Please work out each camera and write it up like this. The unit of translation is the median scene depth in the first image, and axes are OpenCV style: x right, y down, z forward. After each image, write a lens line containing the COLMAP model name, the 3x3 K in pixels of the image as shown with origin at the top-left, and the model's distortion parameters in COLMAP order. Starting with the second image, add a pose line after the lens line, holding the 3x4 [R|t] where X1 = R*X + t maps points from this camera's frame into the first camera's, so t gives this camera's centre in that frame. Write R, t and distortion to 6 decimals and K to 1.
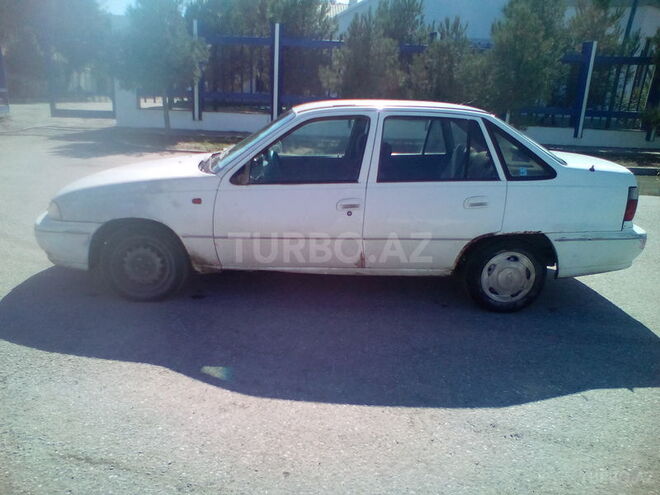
lens RADIAL K [[525.5, 0, 309.4], [0, 525.5, 285.8], [0, 0, 1]] dist [-0.008396, -0.010723]
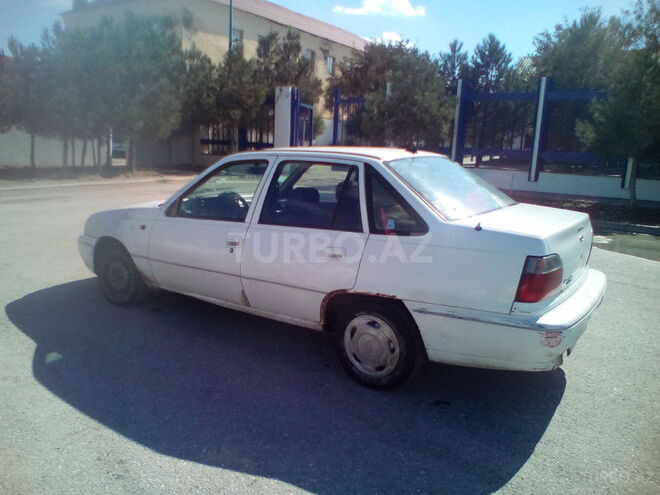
lens RADIAL K [[525.5, 0, 309.4], [0, 525.5, 285.8], [0, 0, 1]] dist [-0.008396, -0.010723]
pose [[0.808051, 0.143742, -0.571307, 0.787225], [-0.202925, 0.978341, -0.040862, -0.057541], [0.553059, 0.148951, 0.819719, 0.241653]]
